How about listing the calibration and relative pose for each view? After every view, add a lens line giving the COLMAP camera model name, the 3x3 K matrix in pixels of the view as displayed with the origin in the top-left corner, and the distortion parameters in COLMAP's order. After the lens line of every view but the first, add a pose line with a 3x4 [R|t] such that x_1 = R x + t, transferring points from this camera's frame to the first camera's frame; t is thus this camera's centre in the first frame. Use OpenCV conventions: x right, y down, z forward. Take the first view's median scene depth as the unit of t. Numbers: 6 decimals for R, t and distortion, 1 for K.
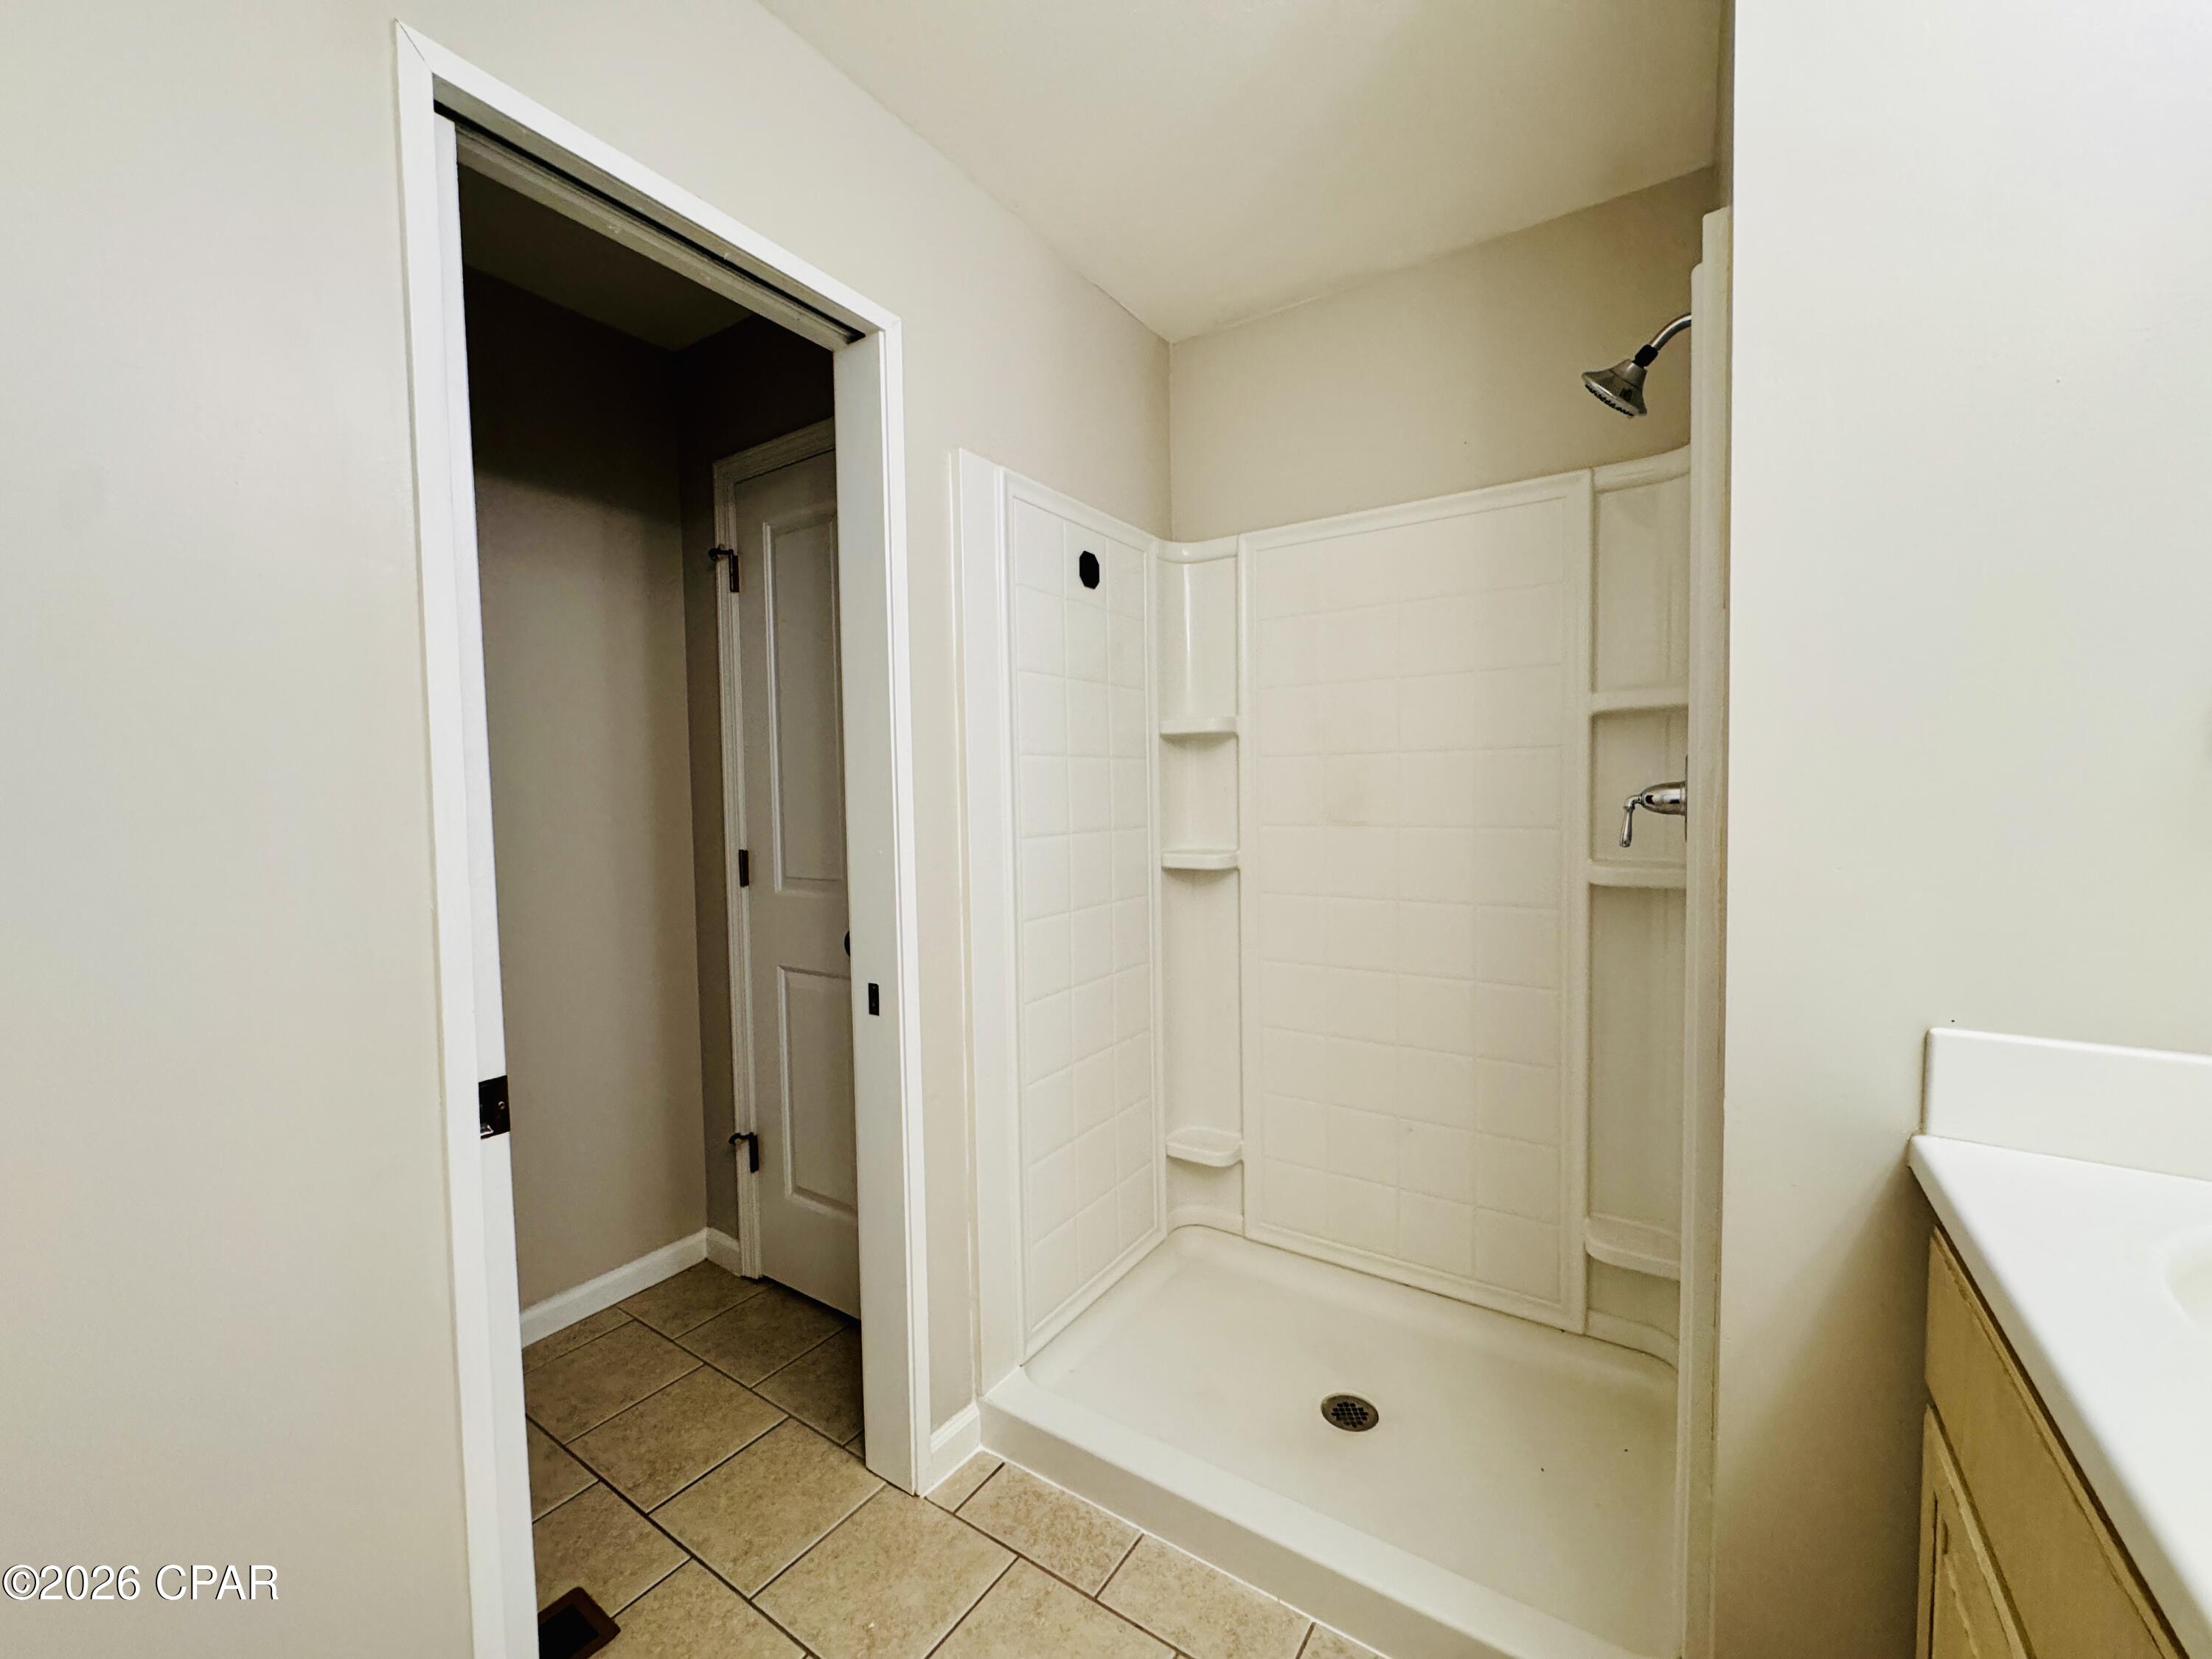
lens RADIAL K [[883.2, 0, 1107.6], [0, 883.2, 830.9], [0, 0, 1]] dist [0.002038, 0.000494]
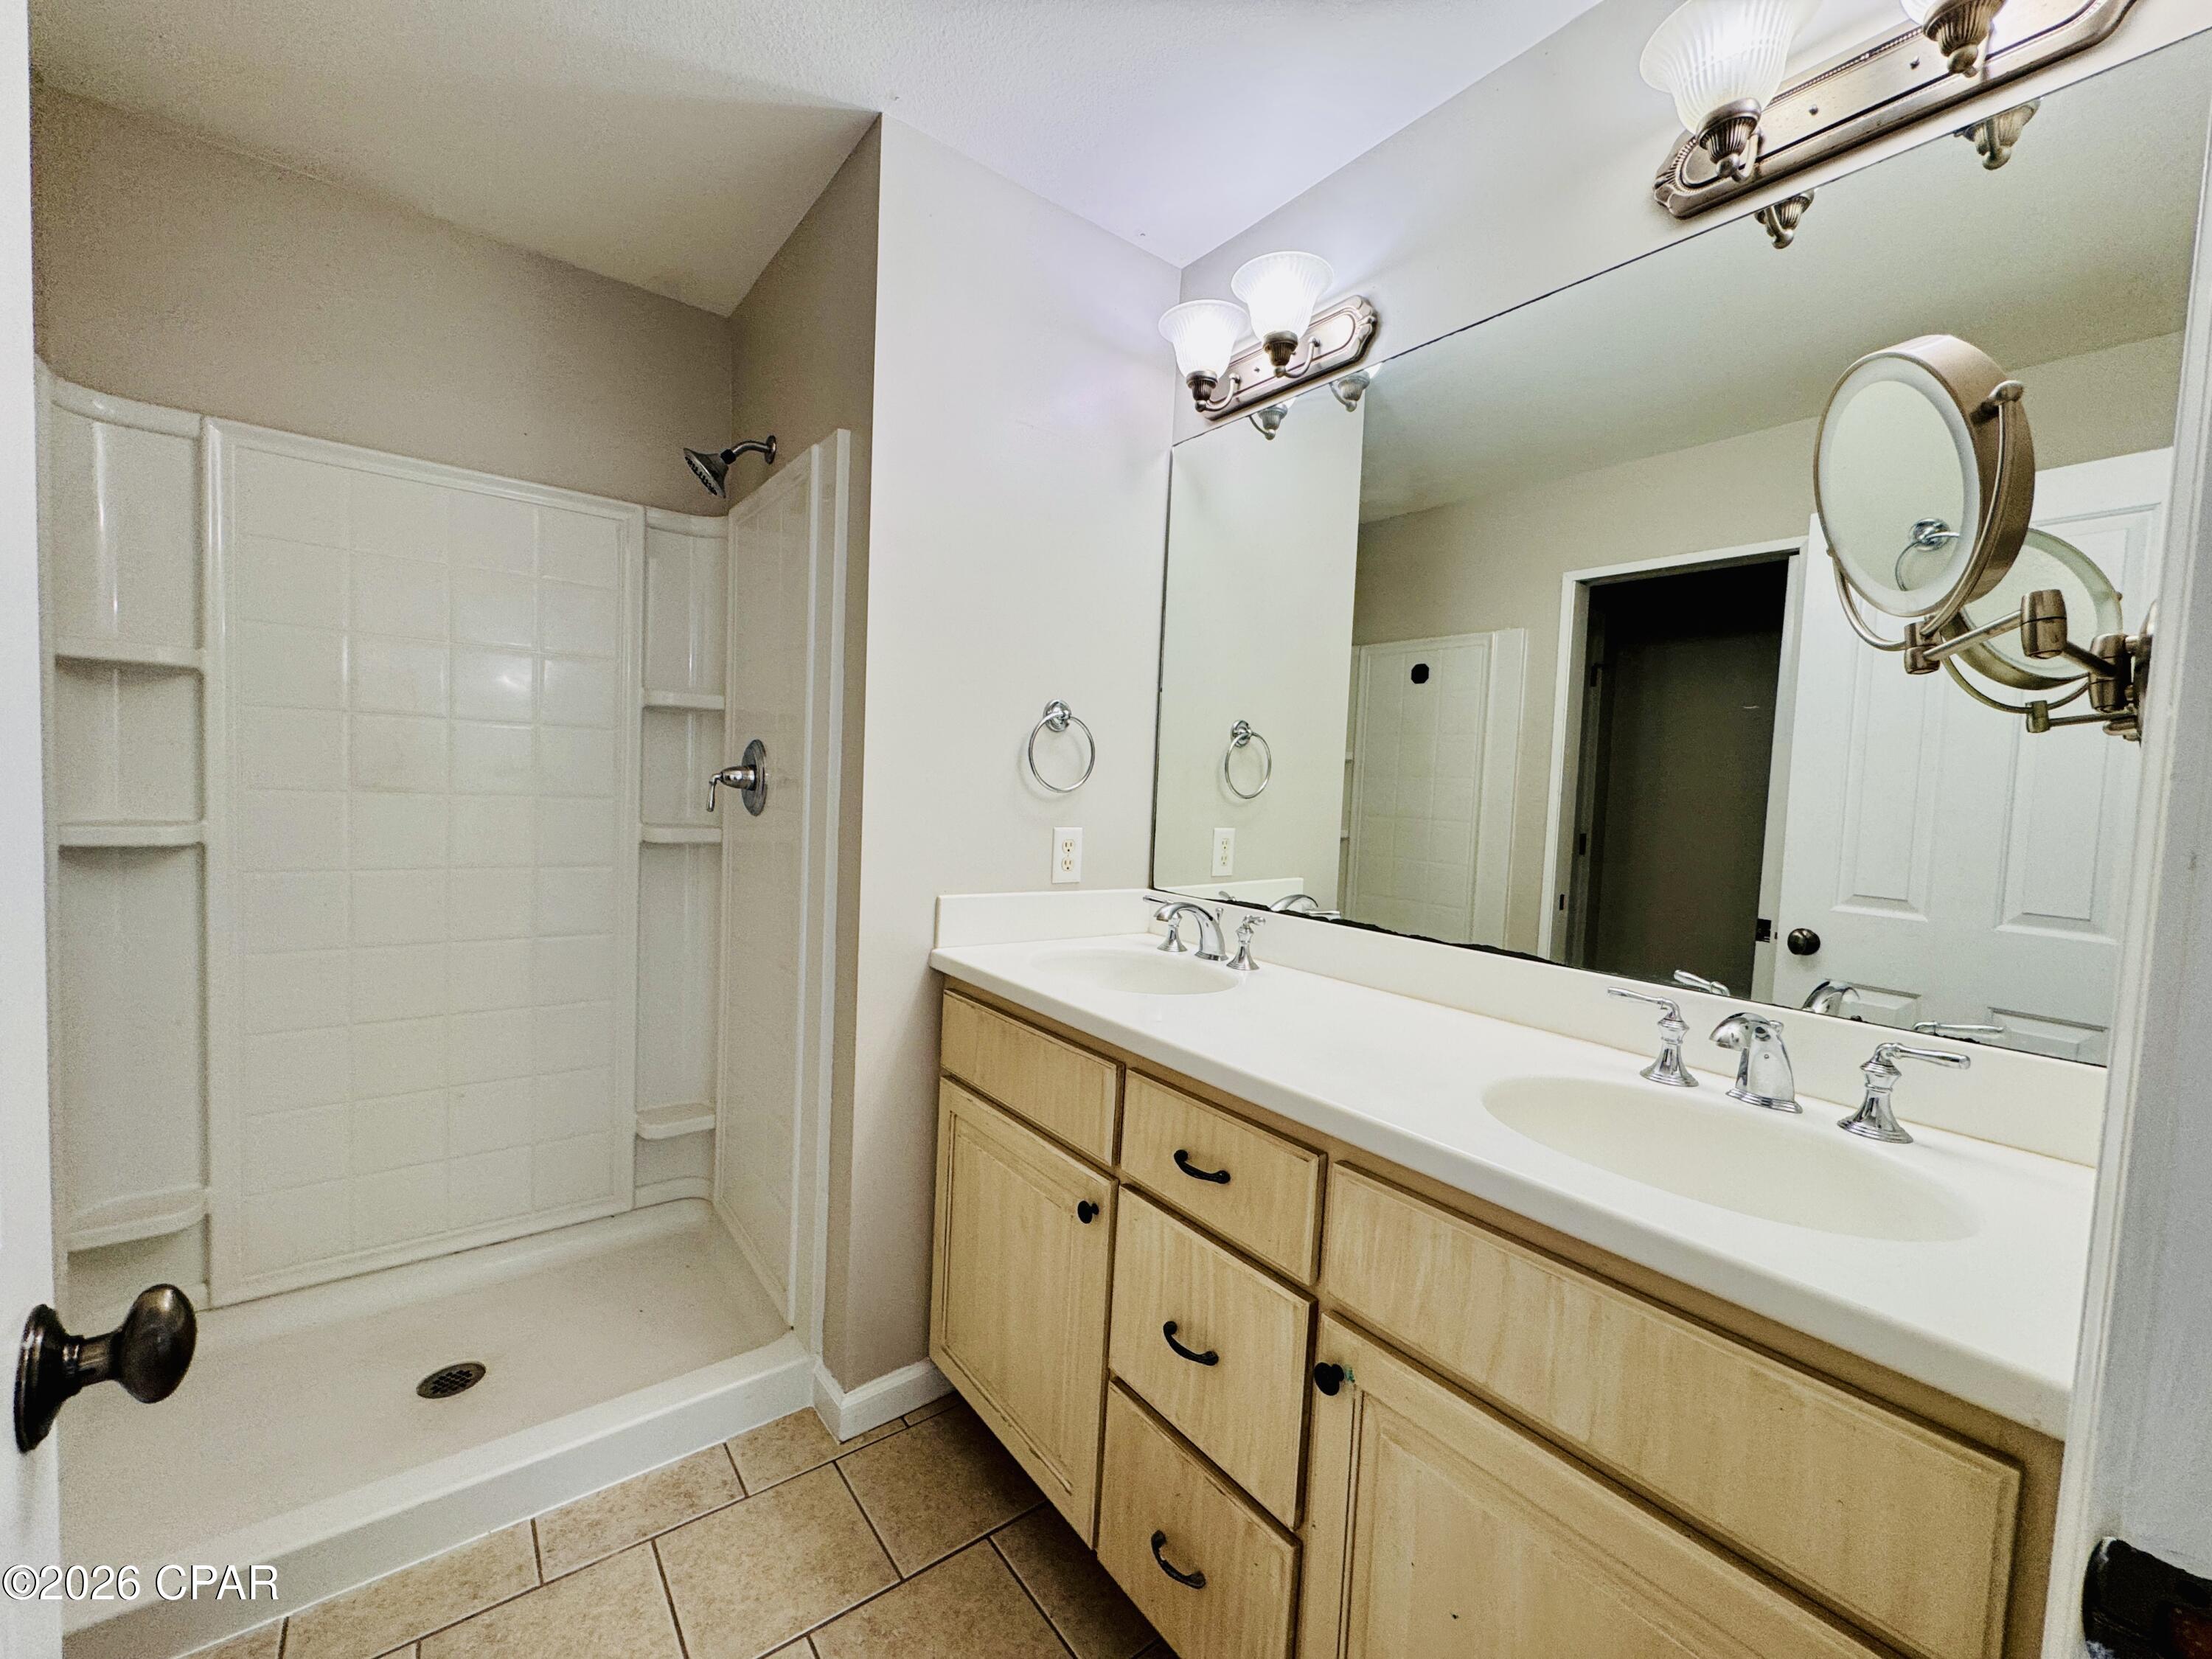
lens RADIAL K [[883.2, 0, 1102.6], [0, 883.2, 837.5], [0, 0, 1]] dist [0.002038, 0.000494]
pose [[0.325513, -0.029391, 0.945081, -0.359570], [-0.003851, 0.999467, 0.032409, 0.008582], [-0.945530, -0.014189, 0.325226, -0.009293]]
